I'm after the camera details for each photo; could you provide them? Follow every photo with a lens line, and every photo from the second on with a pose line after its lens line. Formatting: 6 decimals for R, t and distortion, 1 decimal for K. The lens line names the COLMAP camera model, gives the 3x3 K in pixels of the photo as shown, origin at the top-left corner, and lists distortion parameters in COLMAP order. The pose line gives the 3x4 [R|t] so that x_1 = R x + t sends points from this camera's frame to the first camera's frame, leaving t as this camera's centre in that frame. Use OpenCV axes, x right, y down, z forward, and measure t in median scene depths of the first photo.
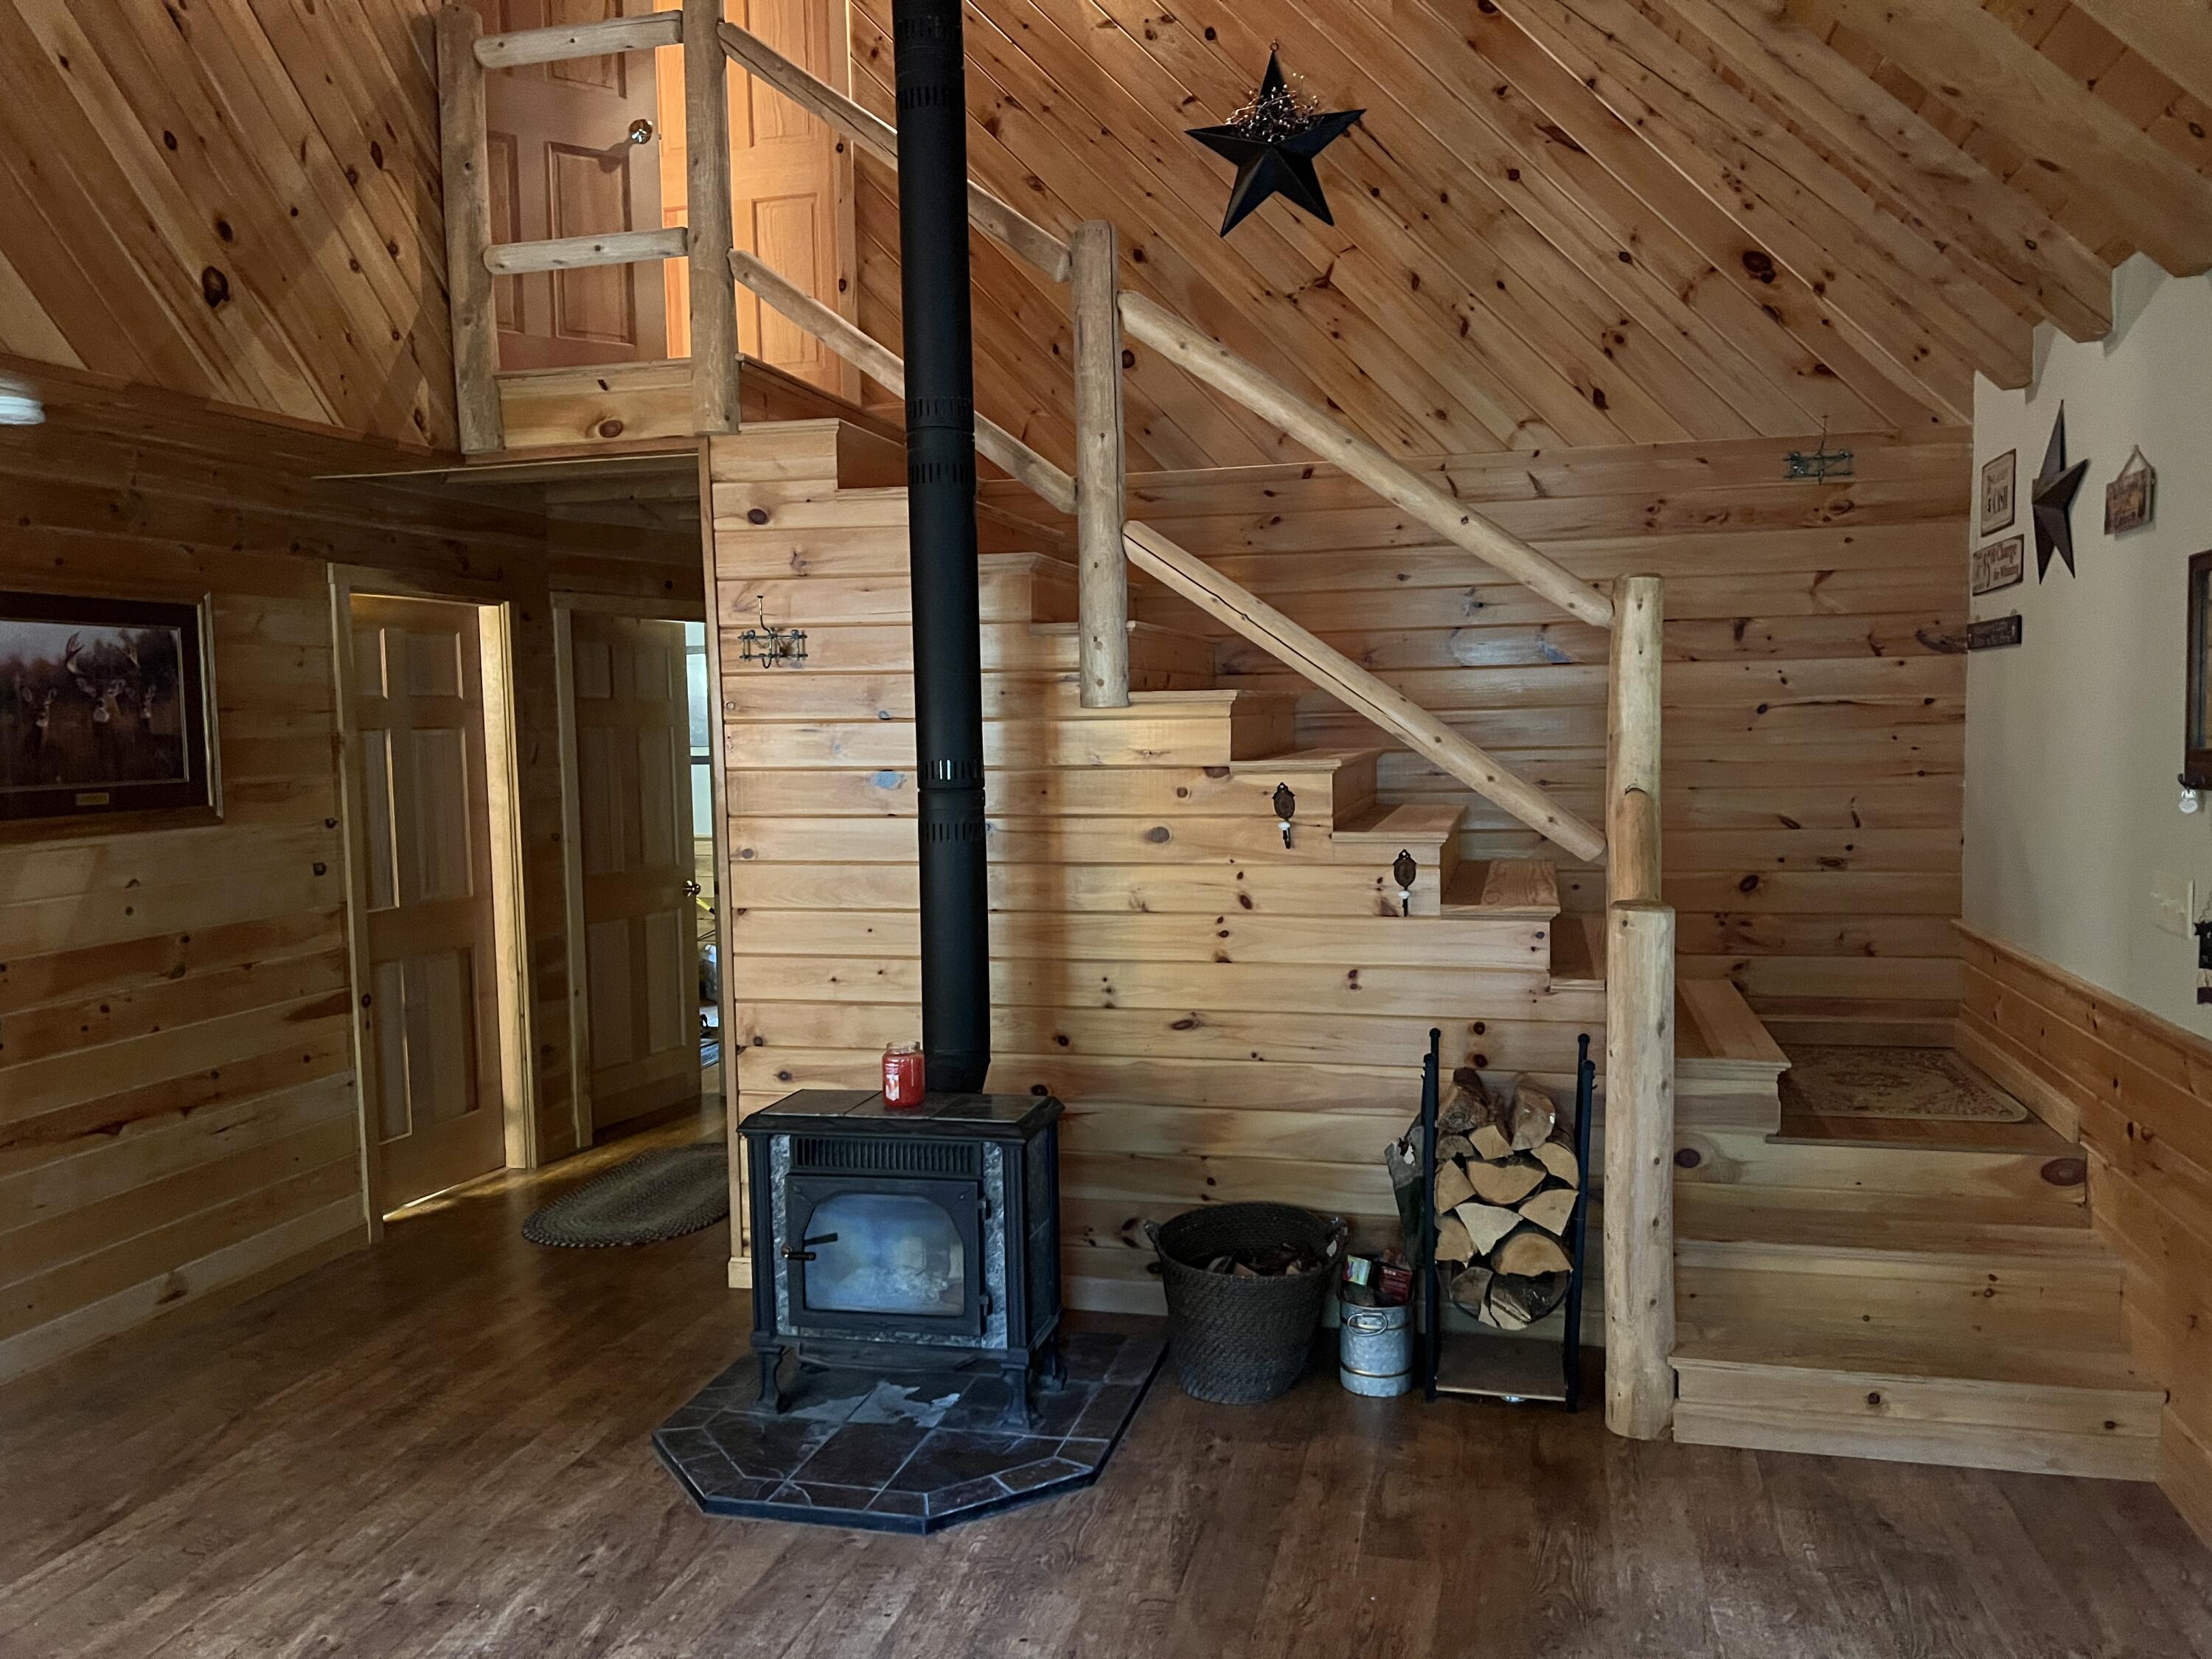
lens RADIAL K [[1658.8, 0, 1135.2], [0, 1658.8, 840.6], [0, 0, 1]] dist [0.062451, -0.074283]
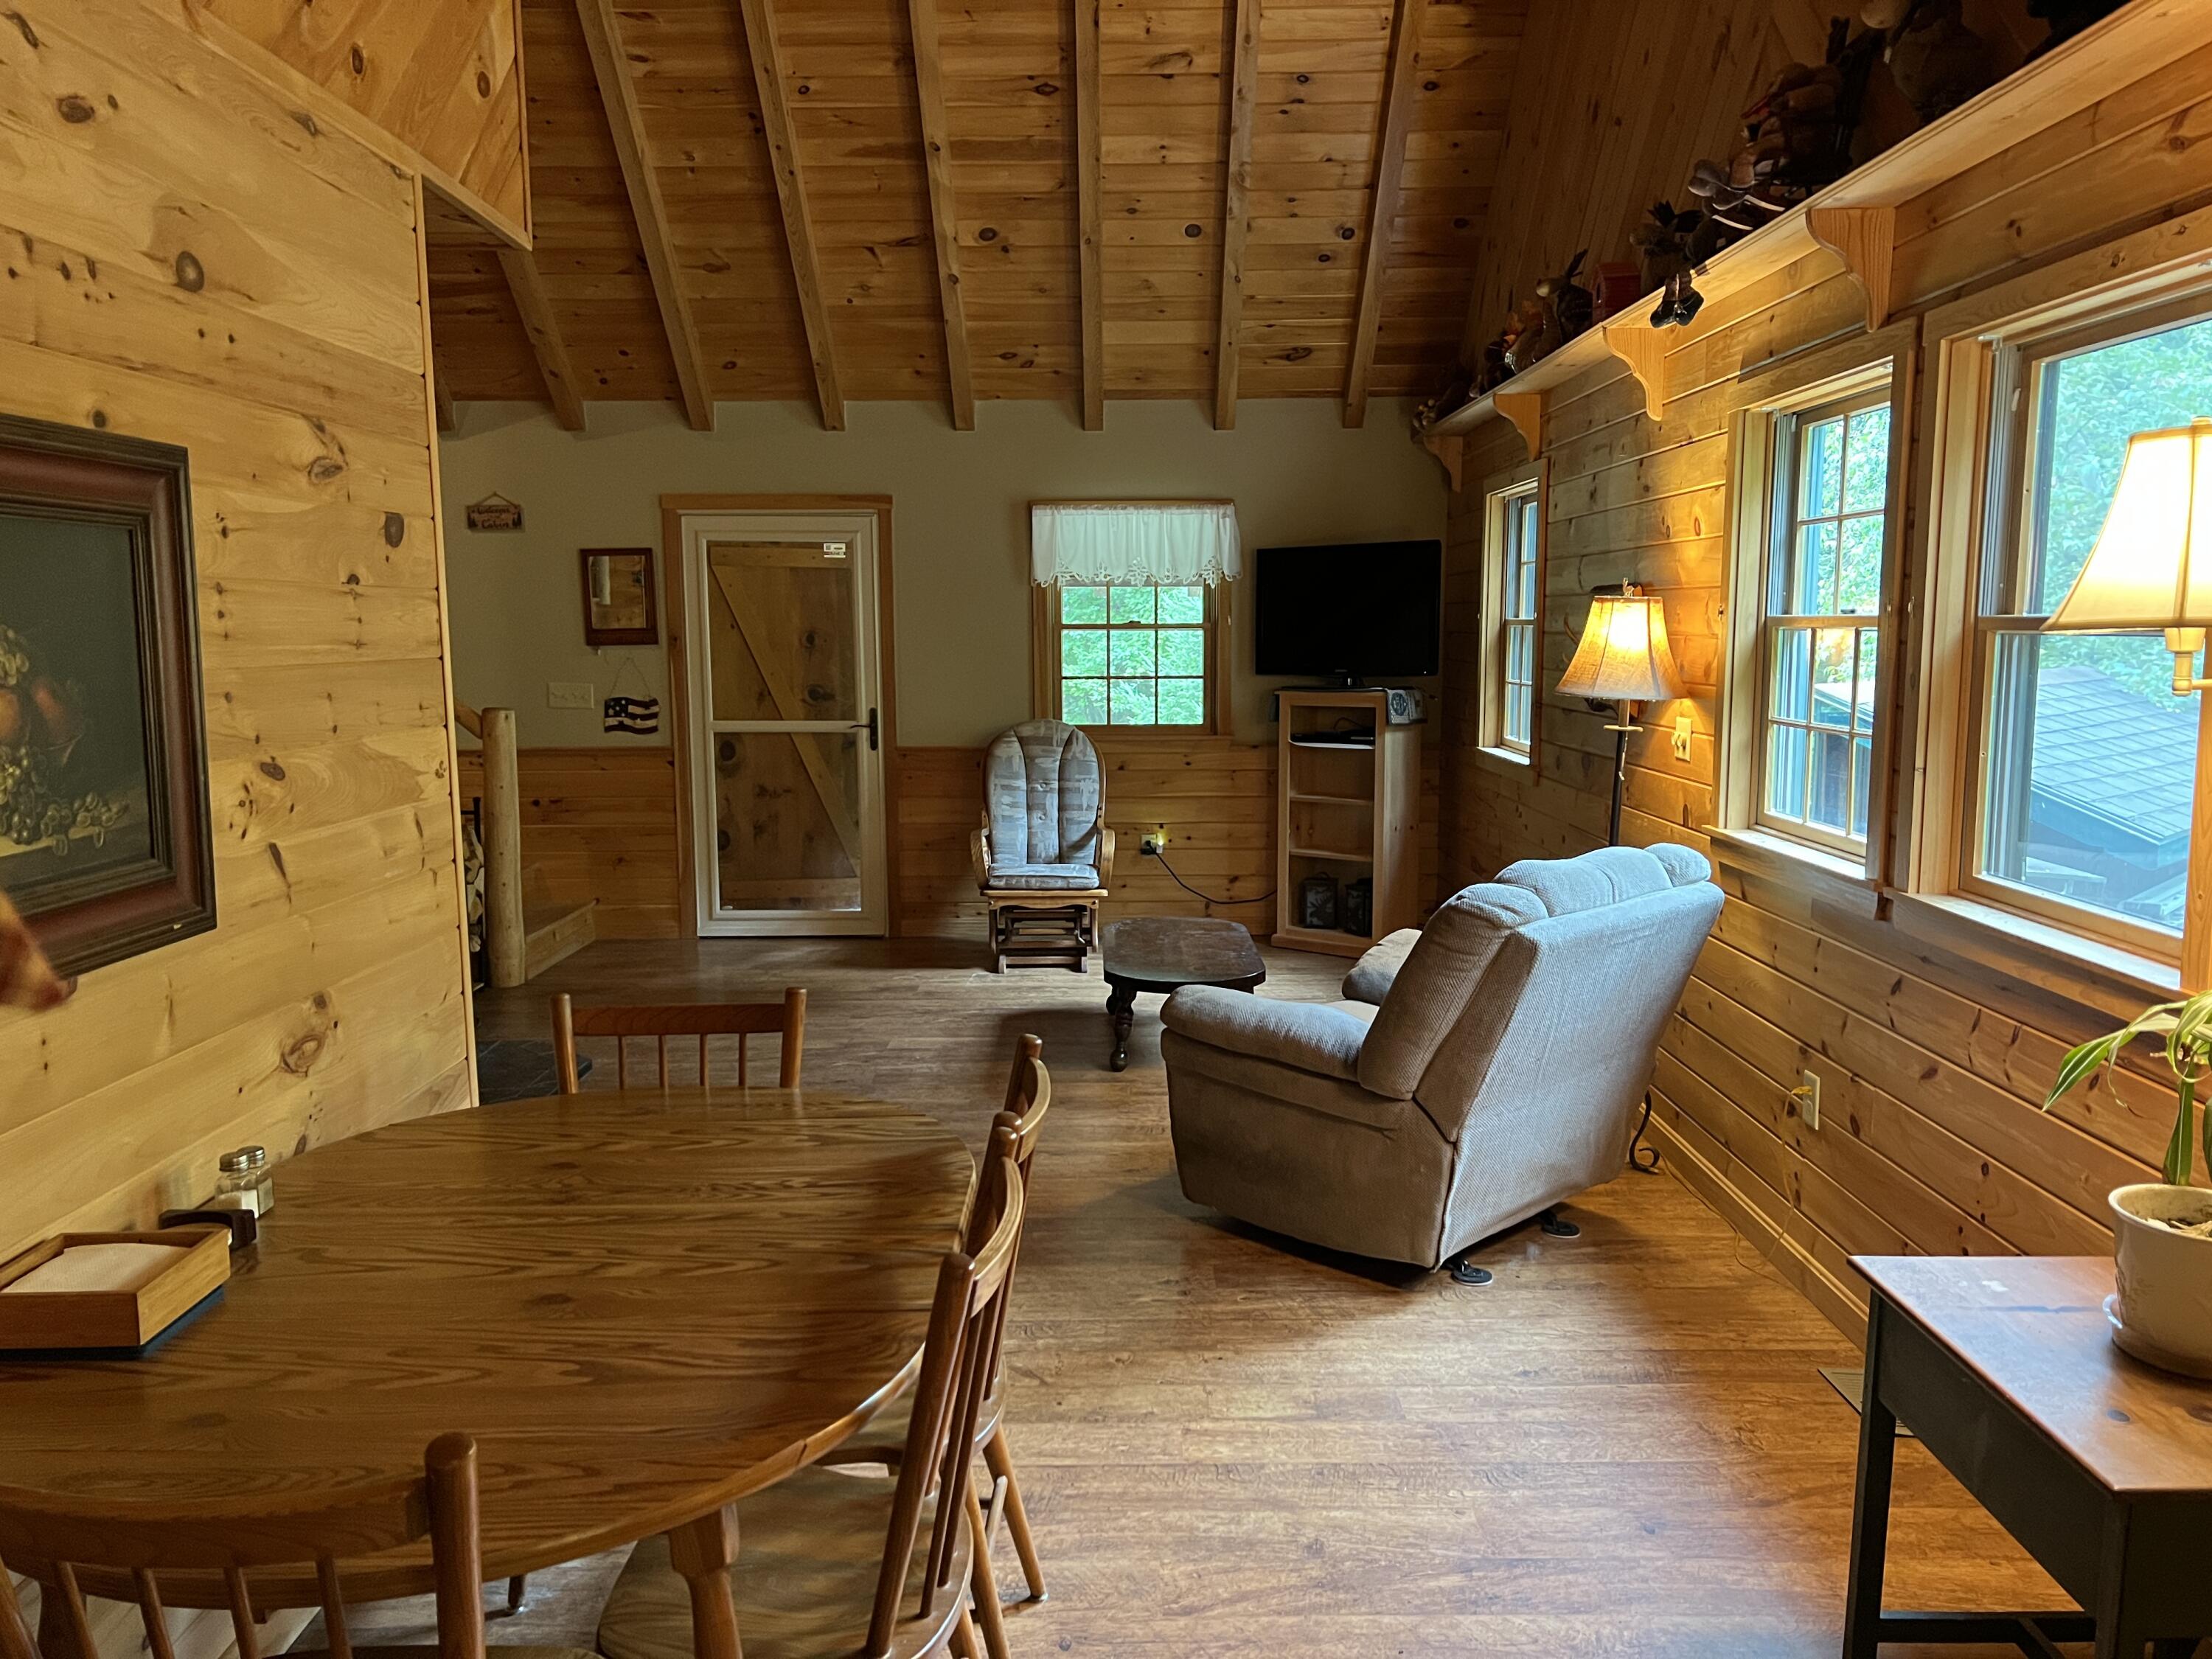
lens RADIAL K [[1658.8, 0, 1122.9], [0, 1658.8, 845.4], [0, 0, 1]] dist [0.062451, -0.074283]
pose [[-0.234662, -0.109713, 0.965866, -1.473150], [0.083836, 0.987624, 0.132553, -0.000543], [-0.968455, 0.112079, -0.222560, 0.635417]]
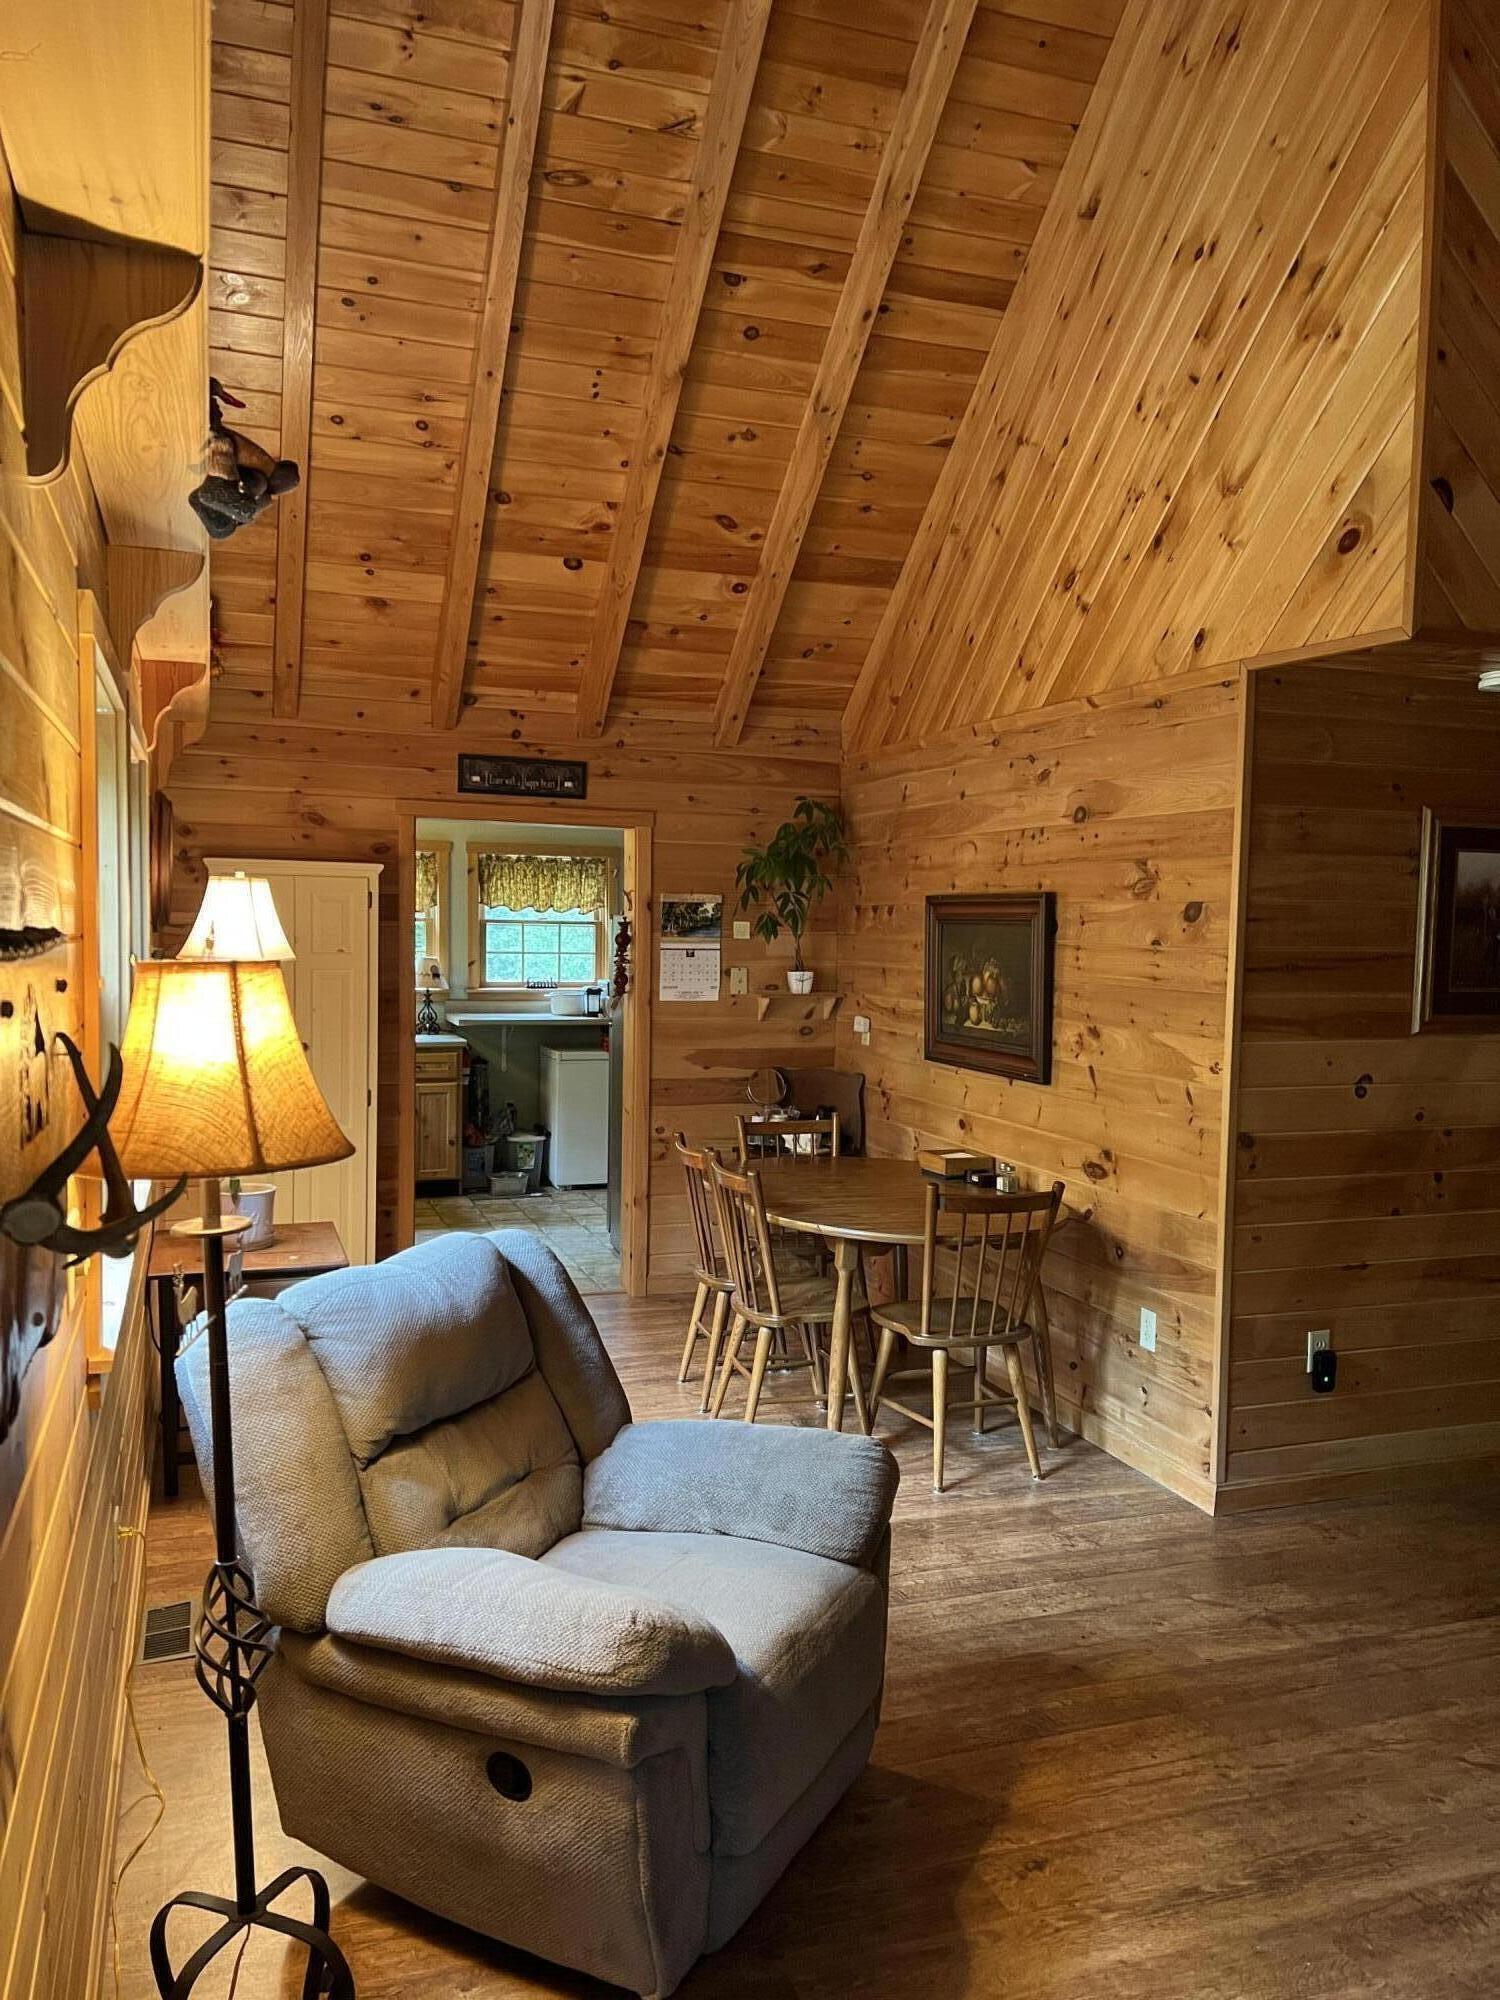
lens RADIAL K [[1499.9, 0, 746.9], [0, 1499.9, 1015.6], [0, 0, 1]] dist [0.062451, -0.074283]
pose [[0.543641, 0.081605, -0.835341, -0.027995], [-0.091485, 0.995094, 0.037673, -0.004808], [0.834317, 0.055940, 0.548440, -0.044986]]
